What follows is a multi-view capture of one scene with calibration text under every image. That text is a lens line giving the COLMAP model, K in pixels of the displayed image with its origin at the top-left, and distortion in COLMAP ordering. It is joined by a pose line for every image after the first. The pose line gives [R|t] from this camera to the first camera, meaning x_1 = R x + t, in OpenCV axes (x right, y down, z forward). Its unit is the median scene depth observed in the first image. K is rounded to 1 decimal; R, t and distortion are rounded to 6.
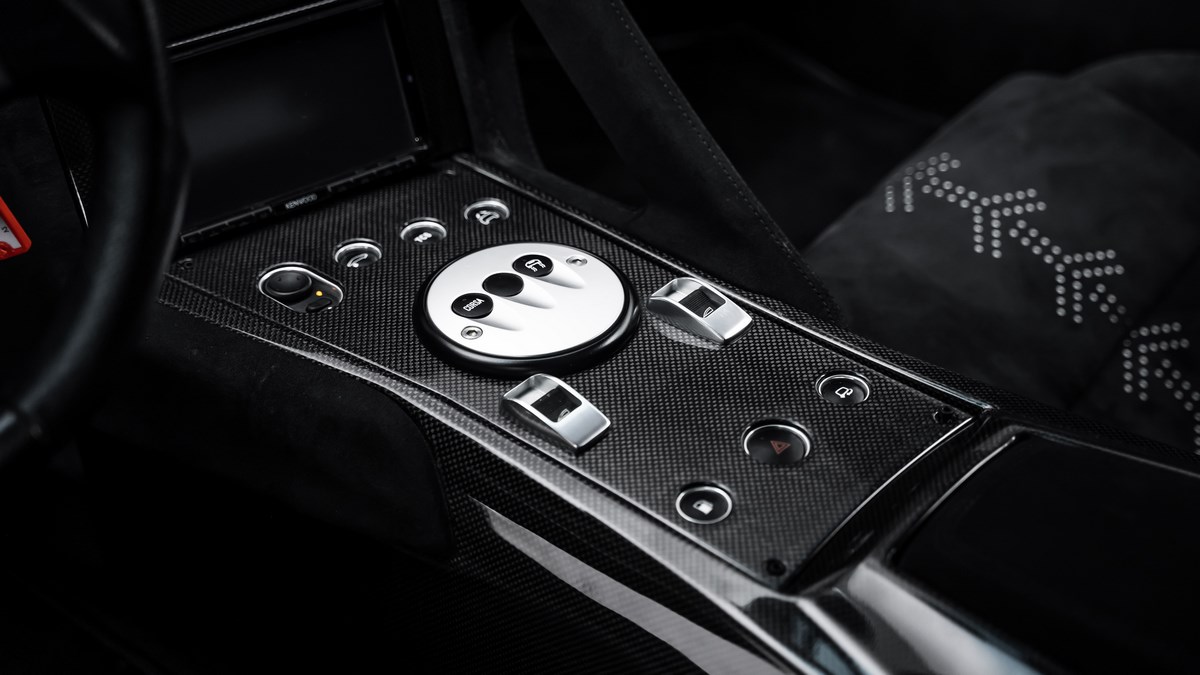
lens RADIAL K [[1906.9, 0, 600.3], [0, 1906.9, 338.4], [0, 0, 1]] dist [0.130814, 0.000000]
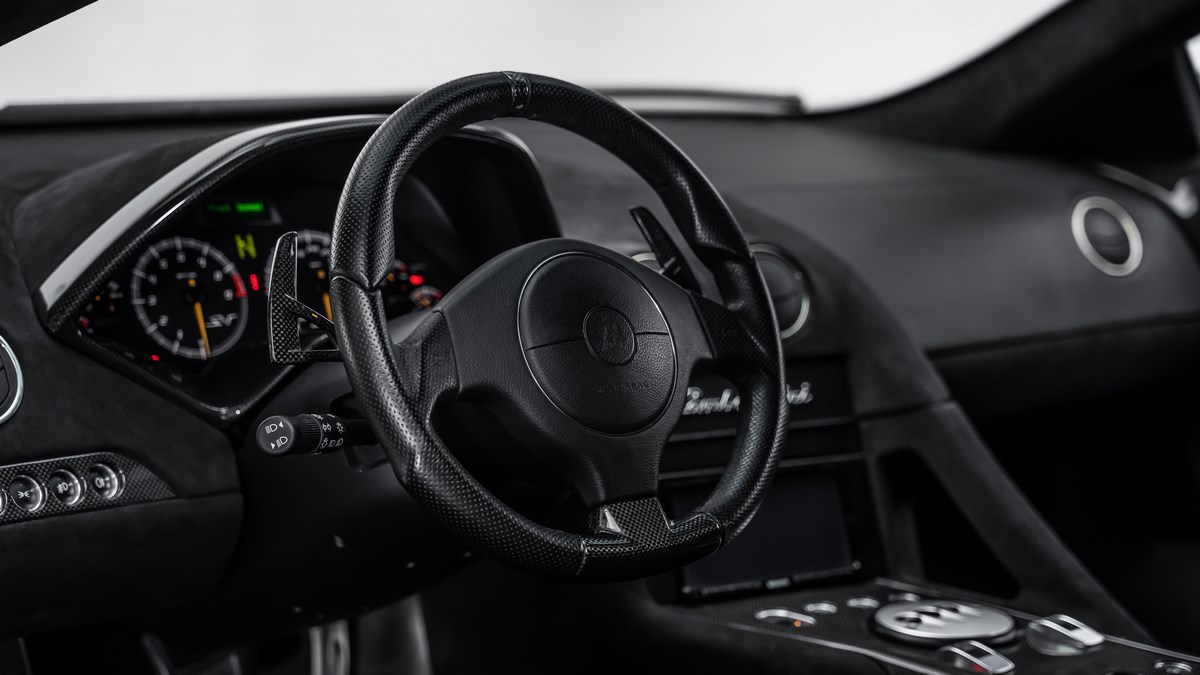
lens RADIAL K [[2217.3, 0, 602.1], [0, 2217.3, 336.8], [0, 0, 1]] dist [0.243237, 0.000000]
pose [[0.995087, 0.030430, -0.094214, -0.128219], [-0.070764, 0.884129, -0.461854, 0.531866], [0.069243, 0.466252, 0.881938, -0.577900]]
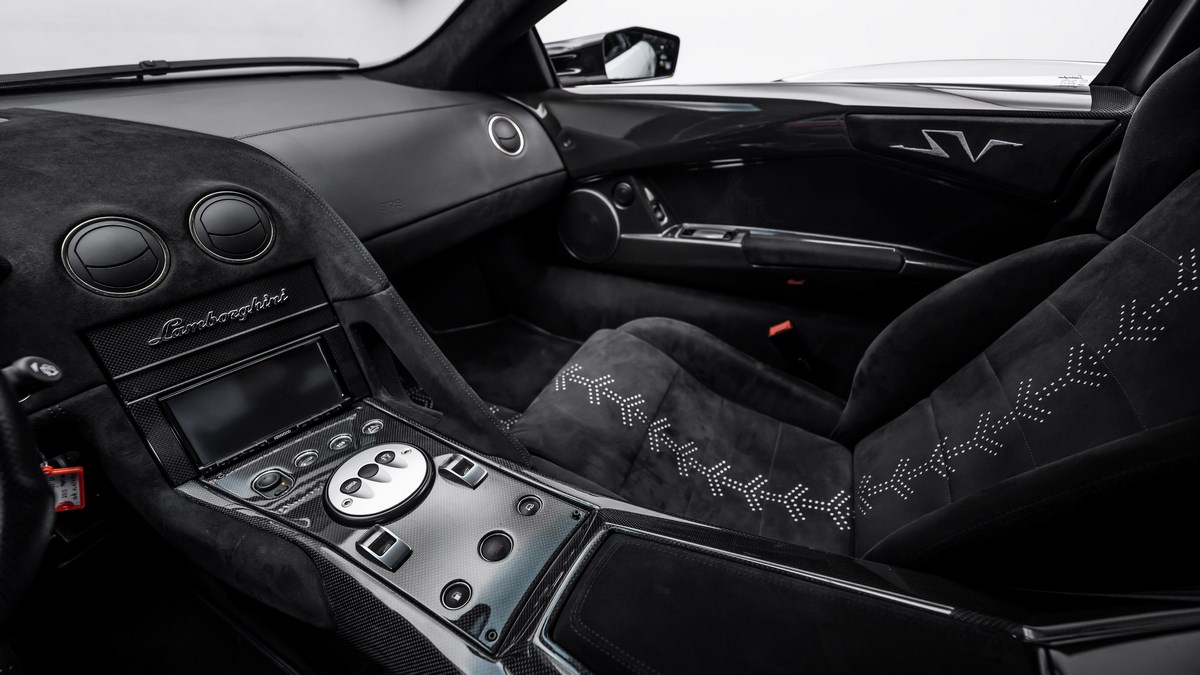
lens RADIAL K [[499.2, 0, 599.4], [0, 499.2, 339.6], [0, 0, 1]] dist [-0.026178, -0.000716]
pose [[0.977931, -0.106413, 0.179796, 0.103456], [0.119734, 0.990682, -0.064911, -0.093936], [-0.171213, 0.085007, 0.981560, 0.352408]]
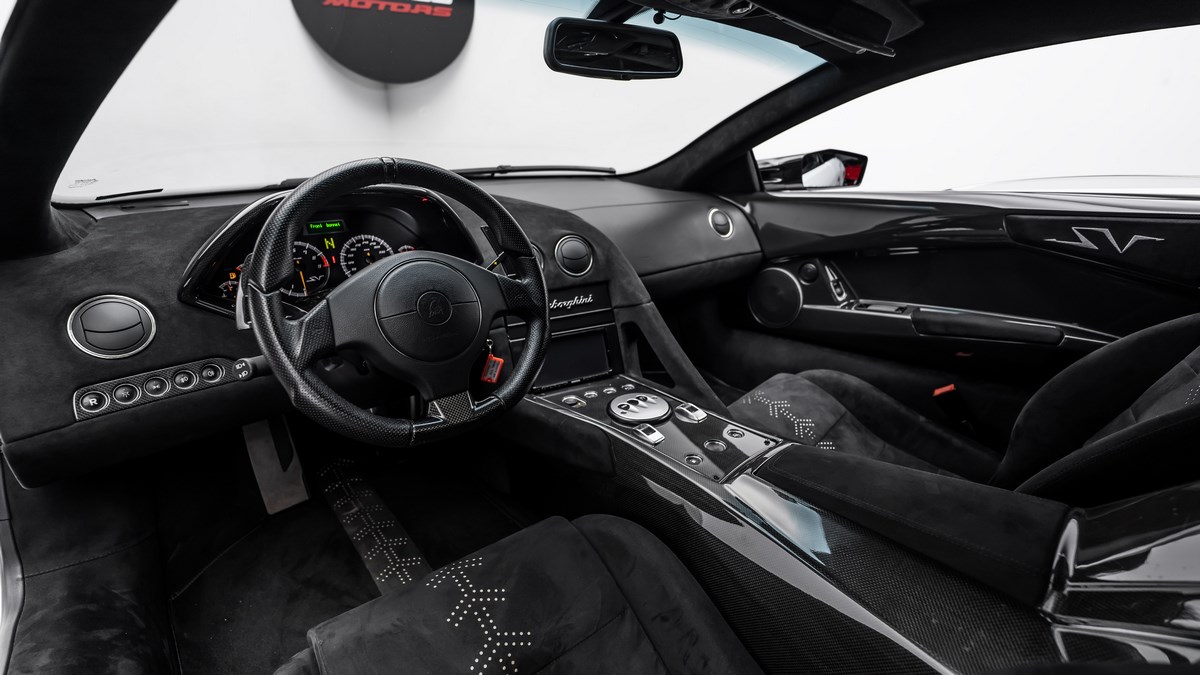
lens RADIAL K [[533.4, 0, 598.4], [0, 533.4, 337.0], [0, 0, 1]] dist [-0.022413, 0.001363]
pose [[0.994011, 0.039149, -0.102023, -0.017062], [-0.066553, 0.957380, -0.281058, 0.116566], [0.086672, 0.286165, 0.954253, 0.041491]]
